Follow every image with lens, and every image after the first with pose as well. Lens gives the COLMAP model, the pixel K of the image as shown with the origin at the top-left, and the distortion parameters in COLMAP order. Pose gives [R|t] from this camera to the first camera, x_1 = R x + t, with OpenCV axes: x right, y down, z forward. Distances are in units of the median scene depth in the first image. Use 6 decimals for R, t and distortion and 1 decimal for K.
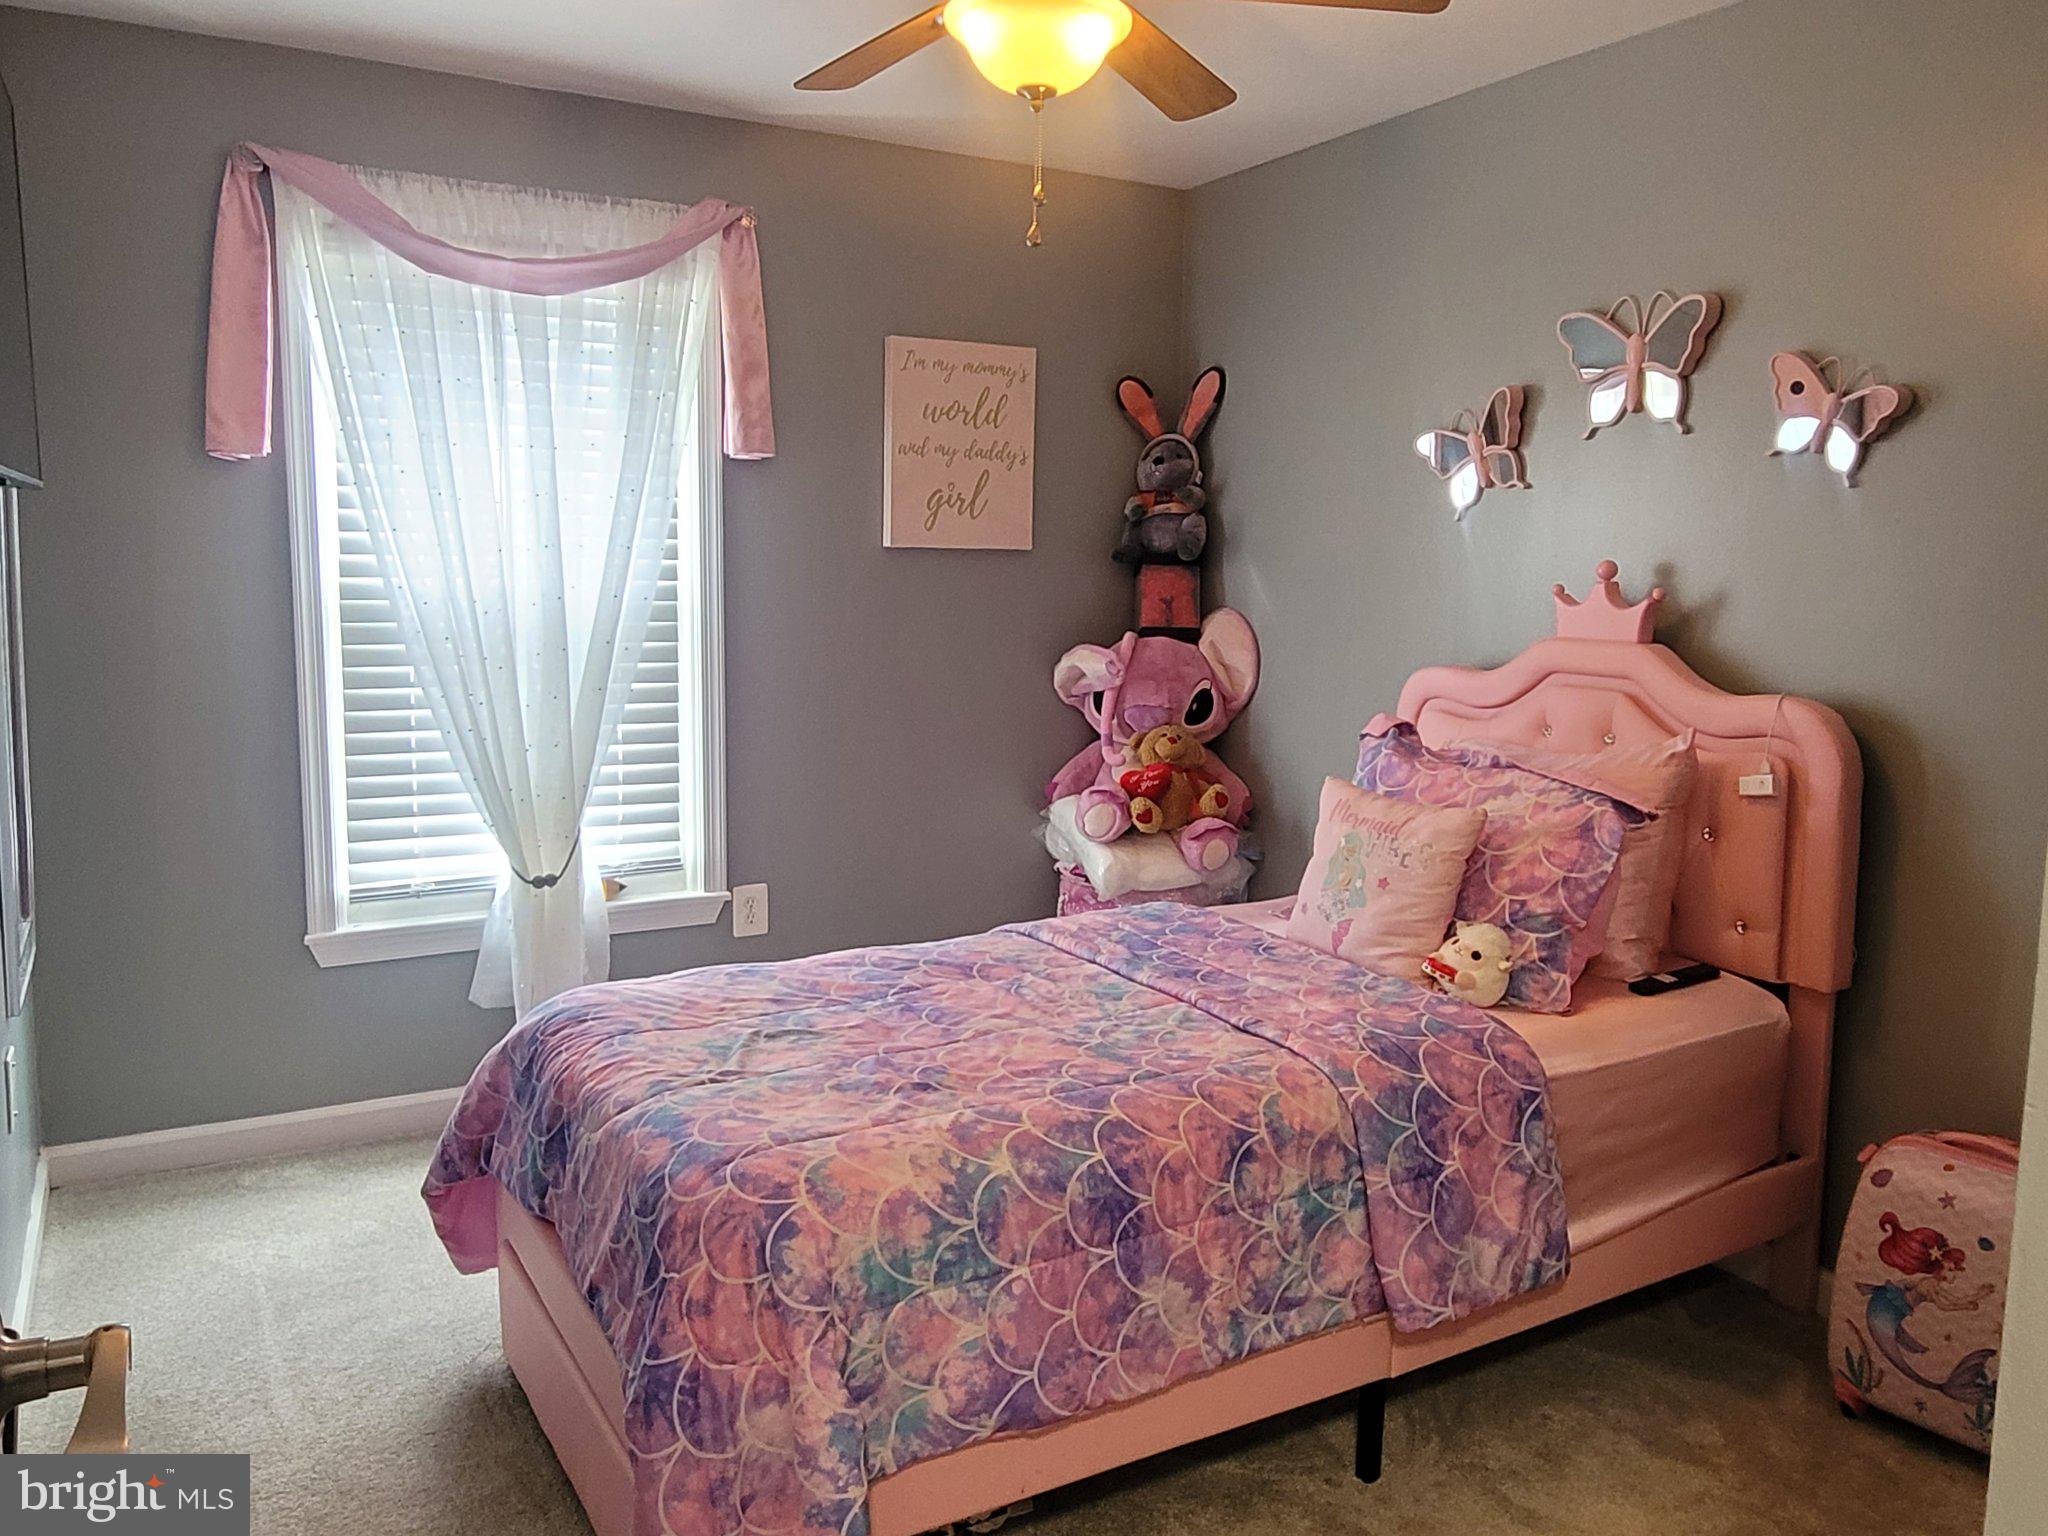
lens RADIAL K [[1566.0, 0, 1024.0], [0, 1566.0, 768.0], [0, 0, 1]] dist [0.001006, 0.000212]
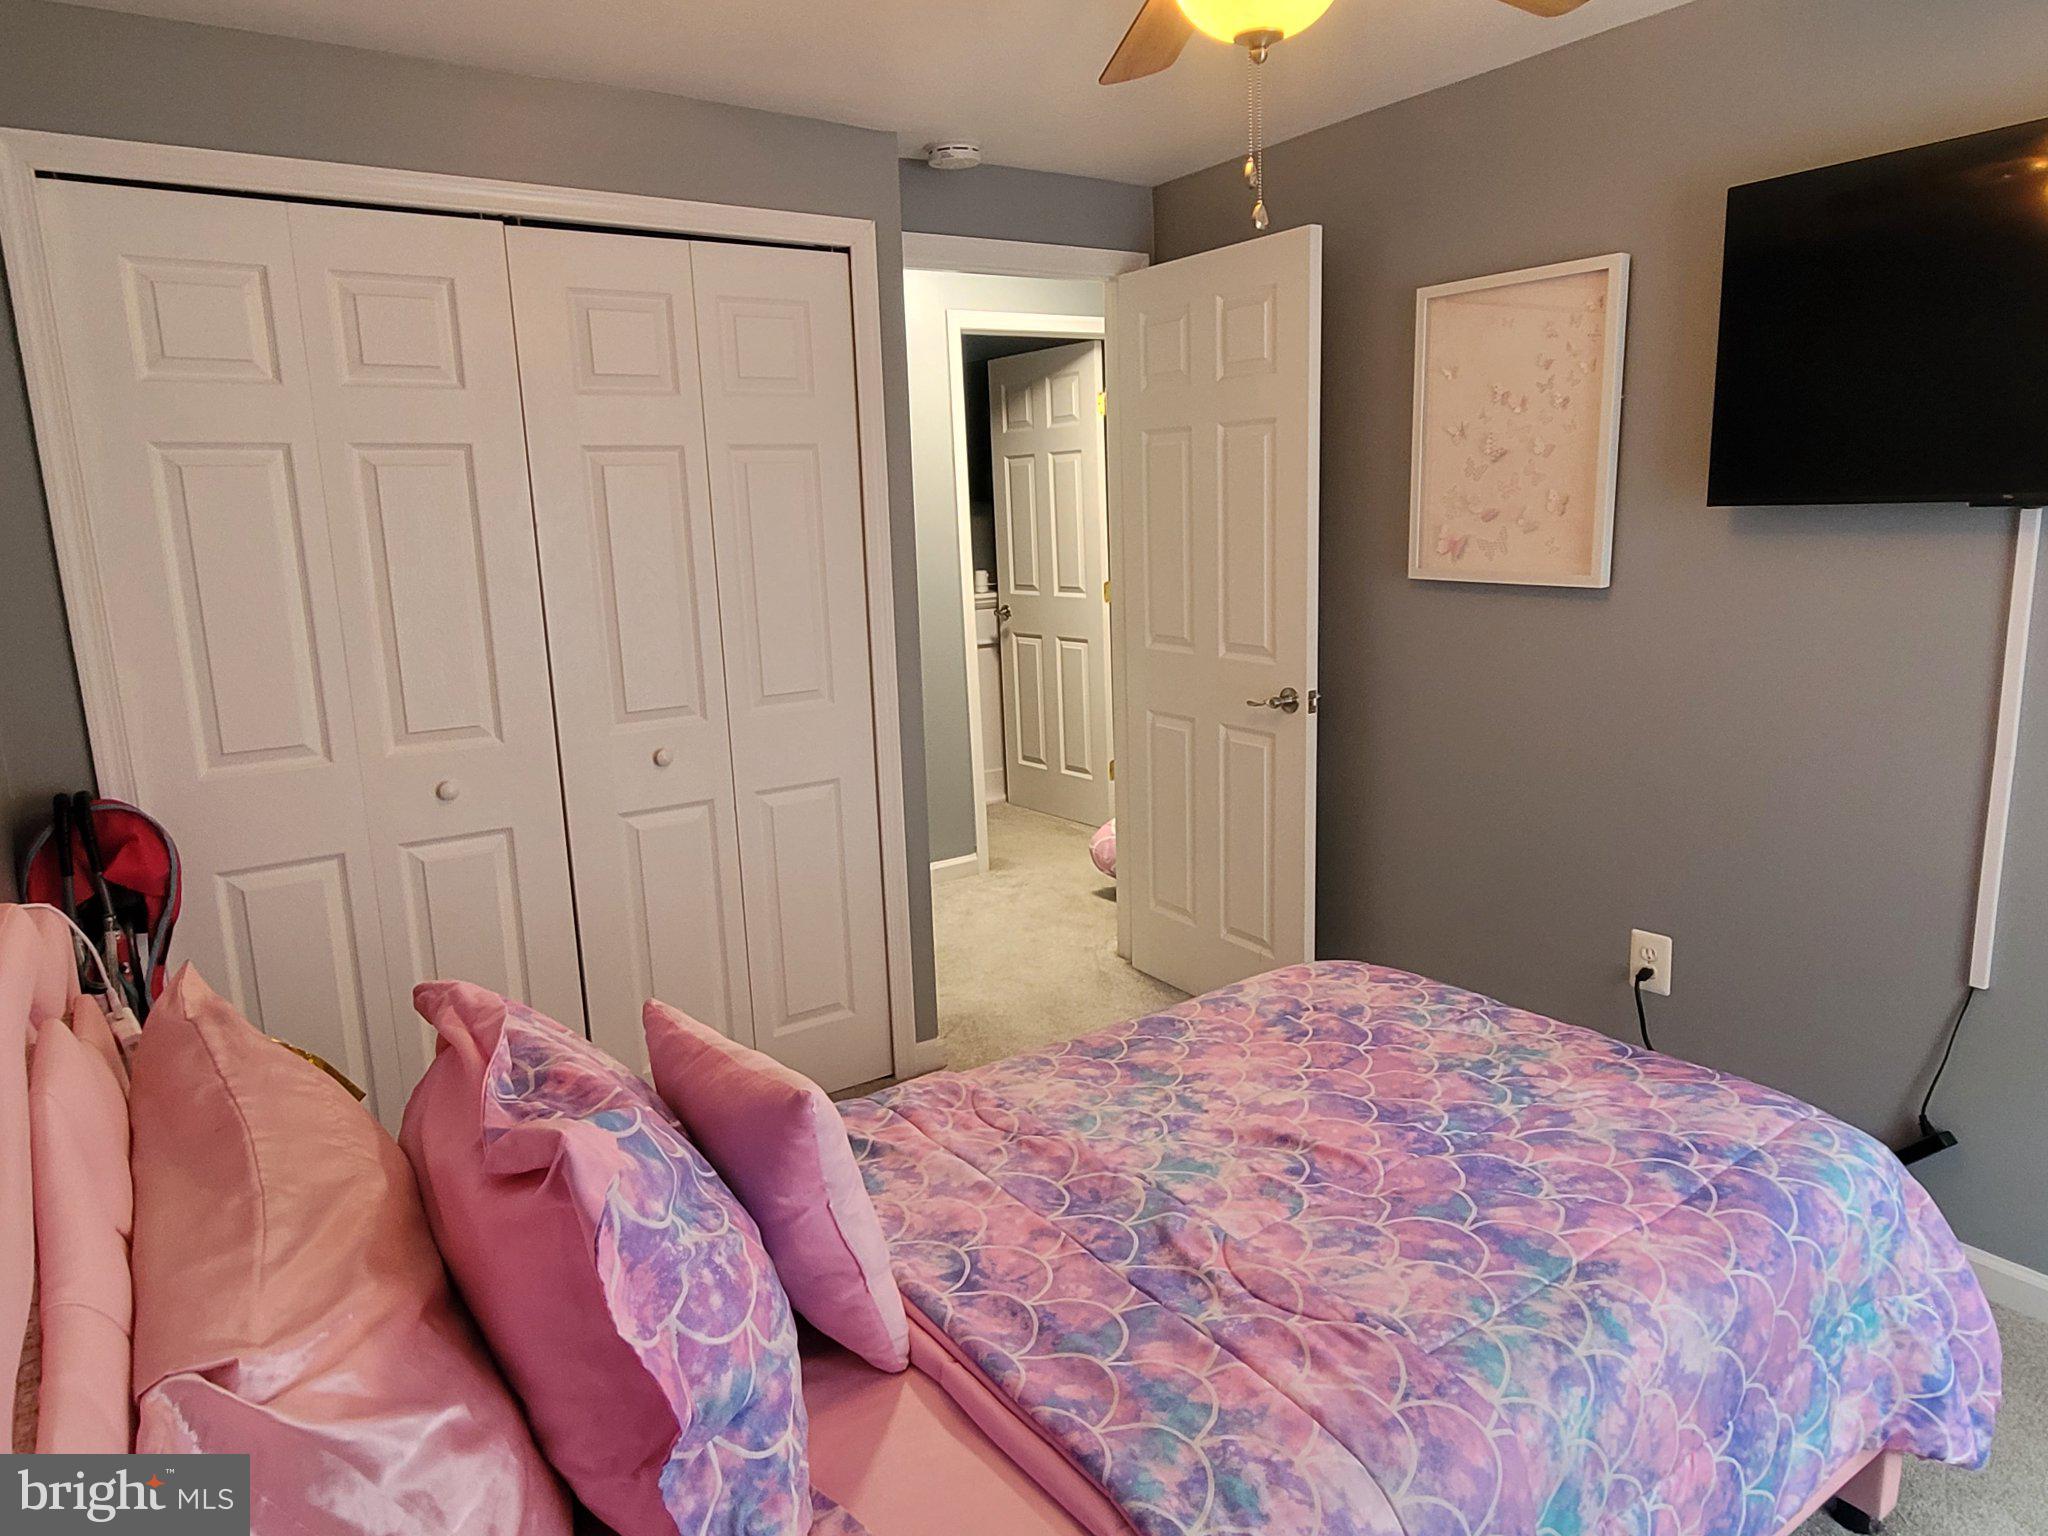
lens RADIAL K [[1330.0, 0, 1024.0], [0, 1330.0, 768.0], [0, 0, 1]] dist [0.000064, -0.000018]
pose [[-0.996802, 0.037708, -0.070448, 0.195189], [0.013941, 0.950194, 0.311348, -0.286691], [0.078679, 0.309370, -0.947681, 1.778165]]
